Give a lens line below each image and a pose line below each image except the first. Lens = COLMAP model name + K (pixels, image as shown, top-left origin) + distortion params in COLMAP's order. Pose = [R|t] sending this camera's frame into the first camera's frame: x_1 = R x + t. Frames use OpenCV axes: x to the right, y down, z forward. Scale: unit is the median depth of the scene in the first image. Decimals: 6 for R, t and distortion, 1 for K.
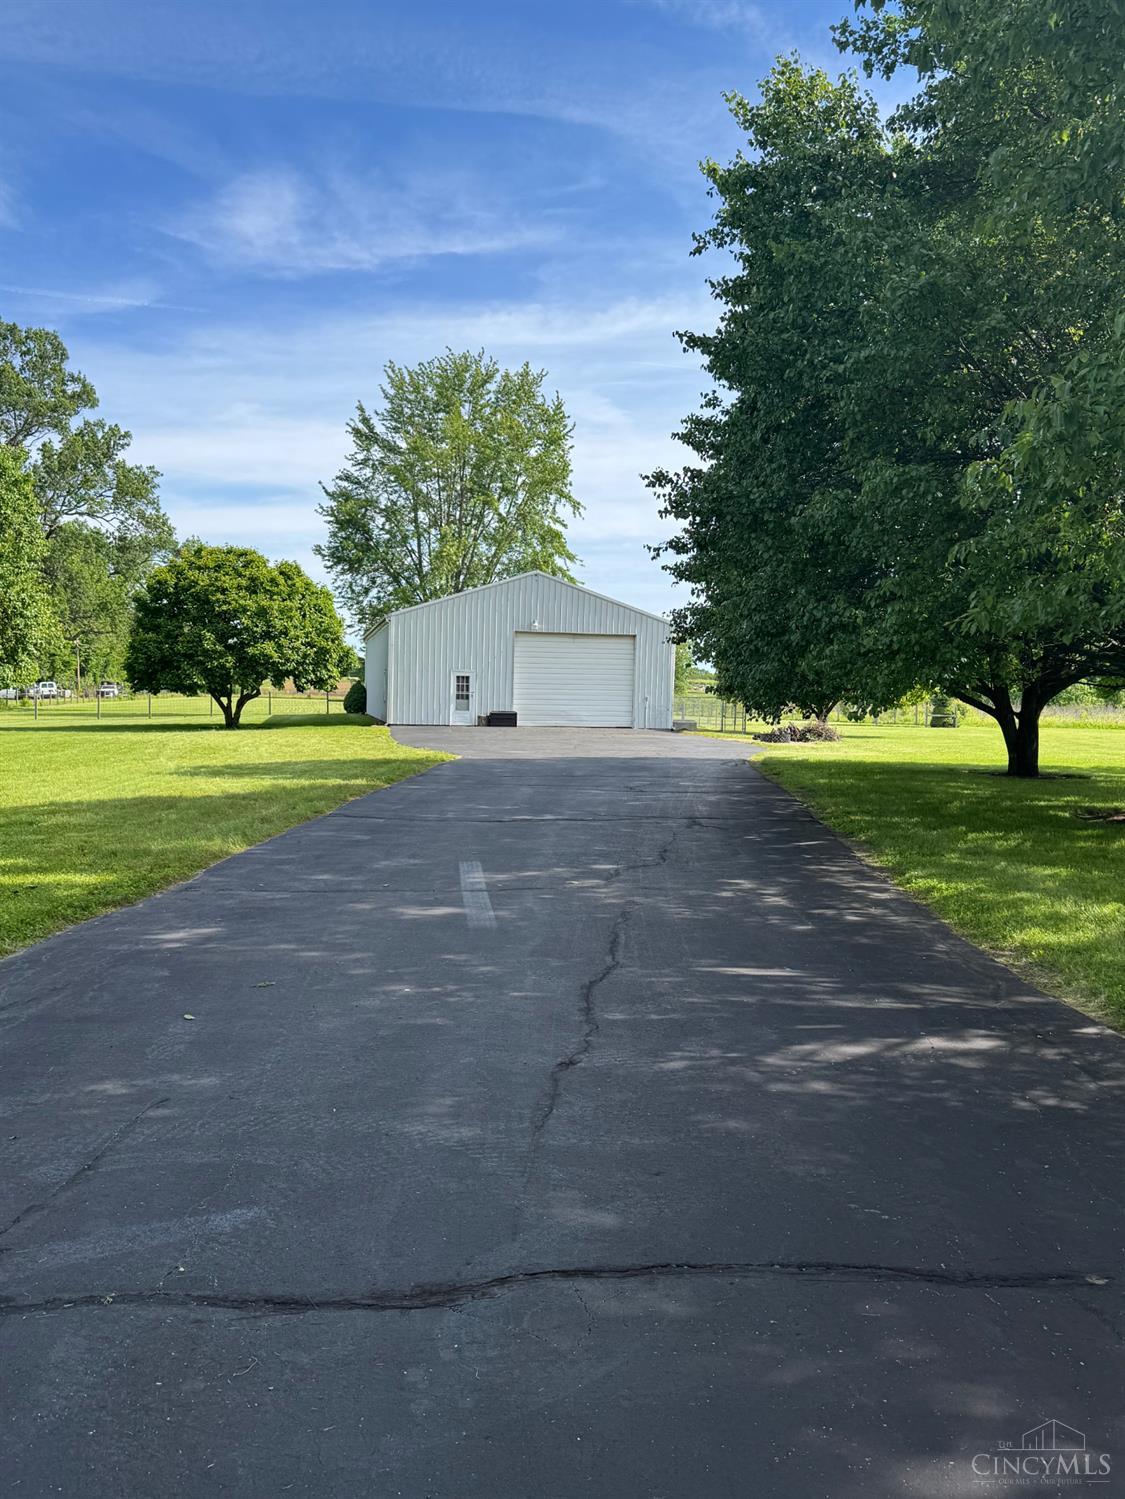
lens RADIAL K [[1257.7, 0, 555.8], [0, 1257.7, 791.3], [0, 0, 1]] dist [0.070669, -0.100881]
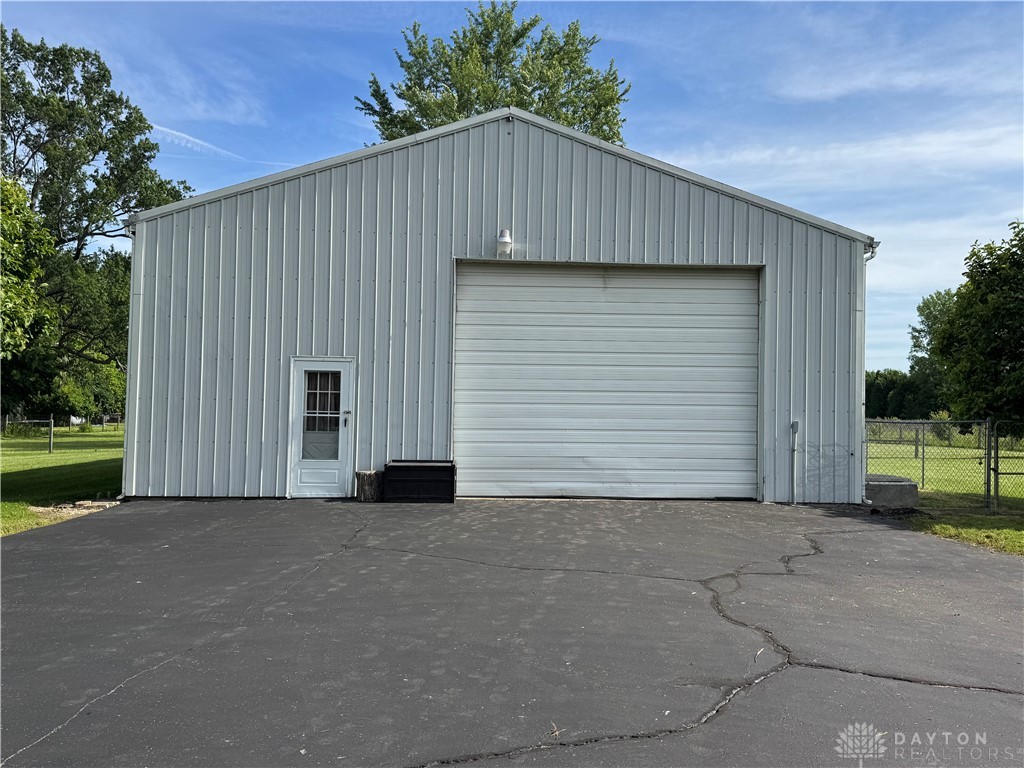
lens RADIAL K [[859.2, 0, 512.9], [0, 859.2, 386.8], [0, 0, 1]] dist [0.070669, -0.100881]
pose [[0.990896, -0.012403, -0.134057, 0.012549], [-0.001762, 0.994467, -0.105037, -0.039769], [0.134618, 0.104317, 0.985391, 0.464089]]
